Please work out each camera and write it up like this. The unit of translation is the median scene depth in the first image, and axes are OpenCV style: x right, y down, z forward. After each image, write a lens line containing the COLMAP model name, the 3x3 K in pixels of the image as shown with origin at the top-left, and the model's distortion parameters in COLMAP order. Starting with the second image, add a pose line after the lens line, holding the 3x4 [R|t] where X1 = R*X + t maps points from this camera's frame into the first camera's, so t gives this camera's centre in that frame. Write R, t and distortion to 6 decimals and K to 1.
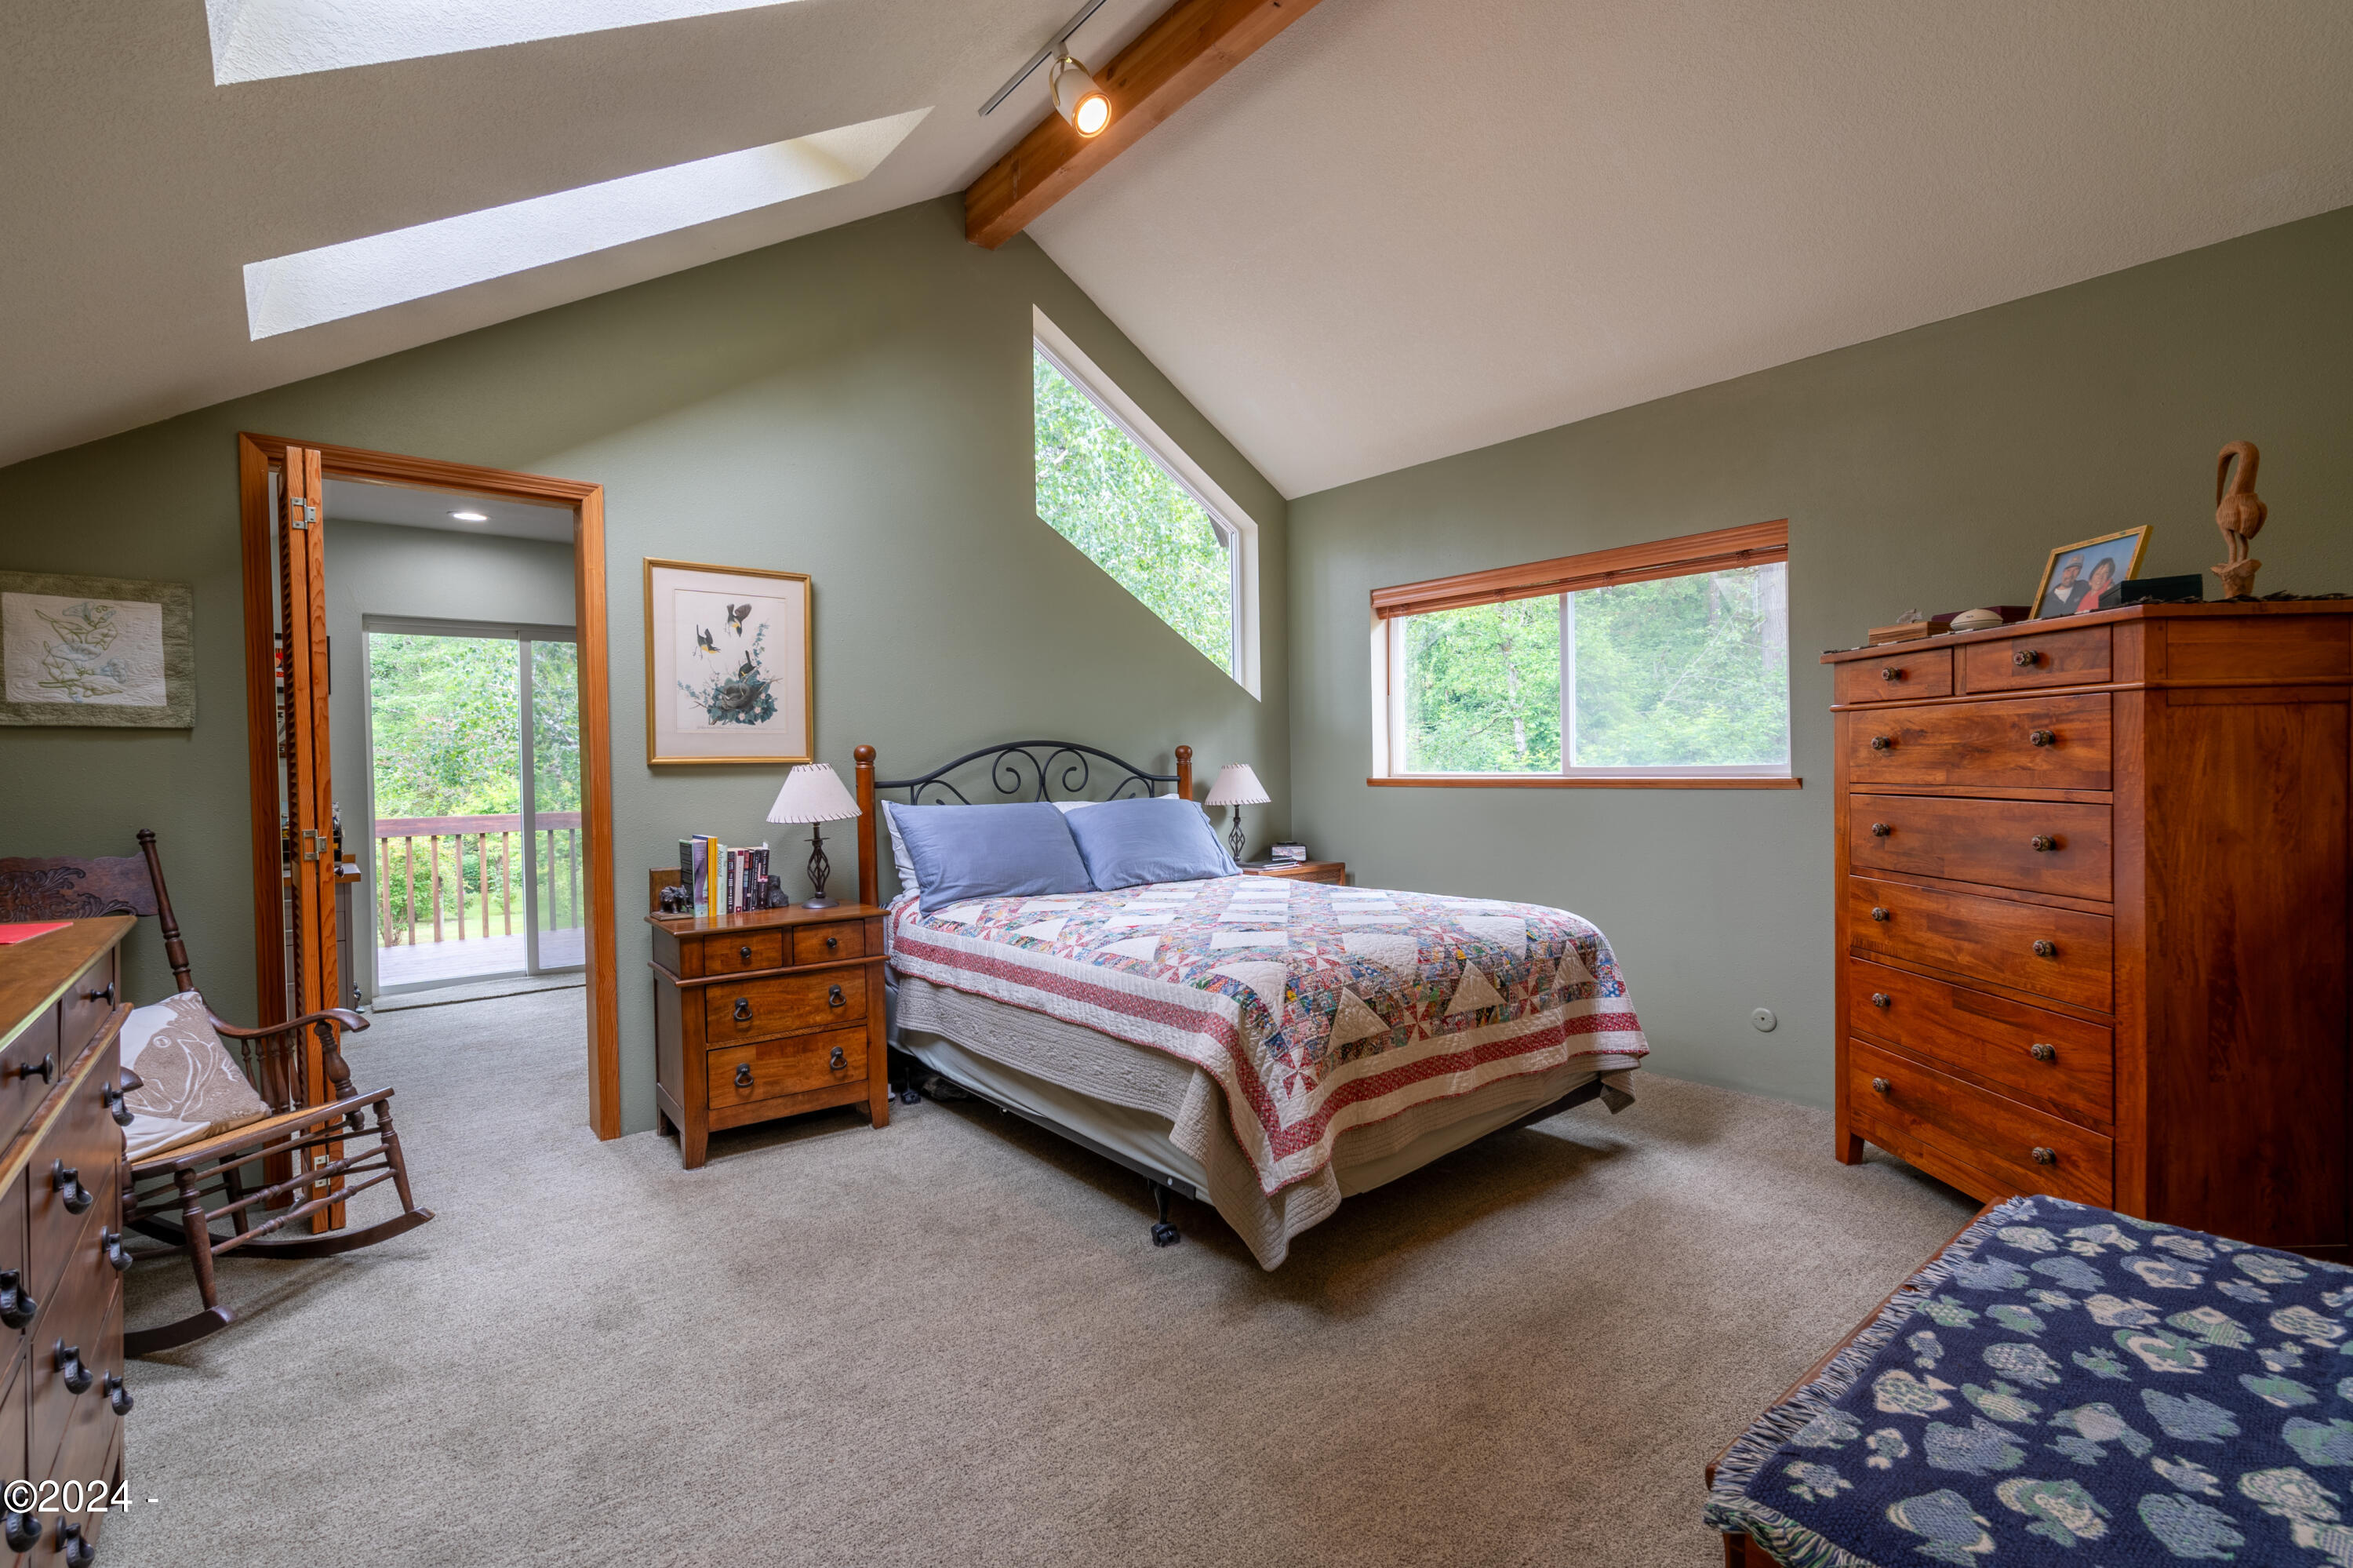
lens RADIAL K [[1089.6, 0, 1176.5], [0, 1089.6, 784.0], [0, 0, 1]] dist [-0.000492, 0.000335]
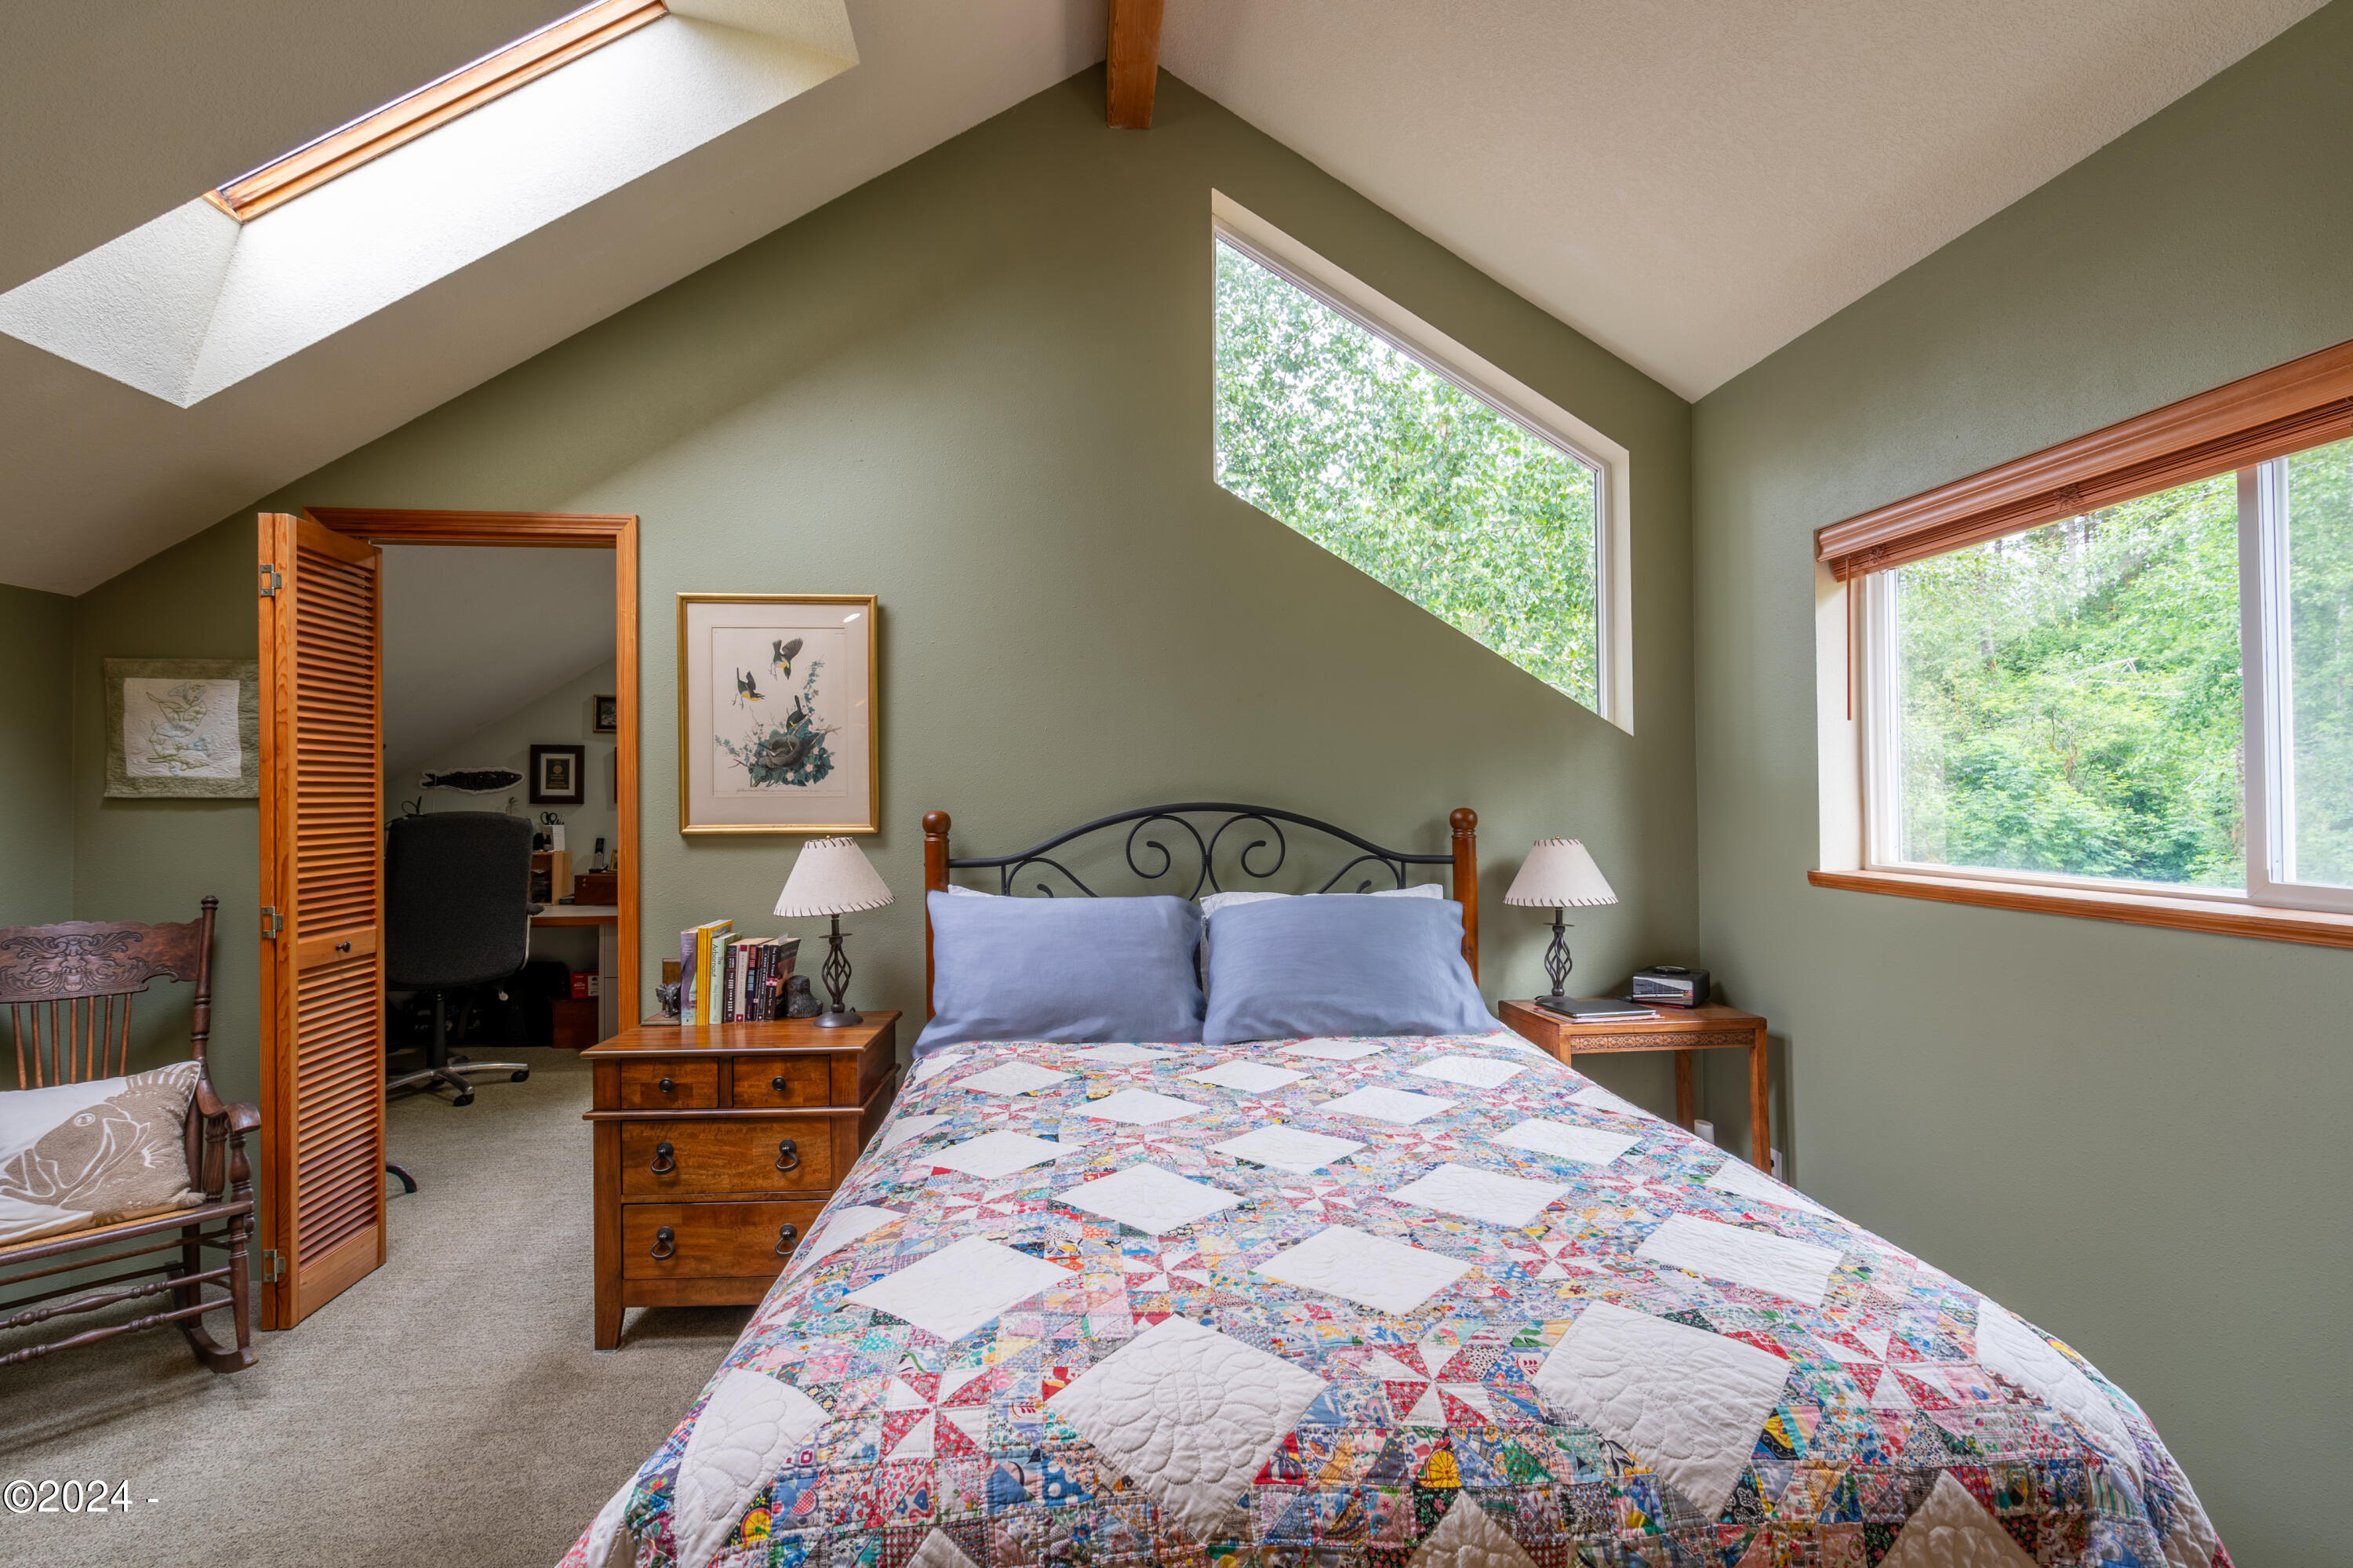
lens RADIAL K [[1072.3, 0, 1176.5], [0, 1072.3, 784.0], [0, 0, 1]] dist [-0.002026, -0.000038]
pose [[0.820716, 0.003510, -0.571326, 0.308168], [-0.016401, 0.999714, -0.017419, -0.048270], [0.571101, 0.023666, 0.820539, 0.520434]]
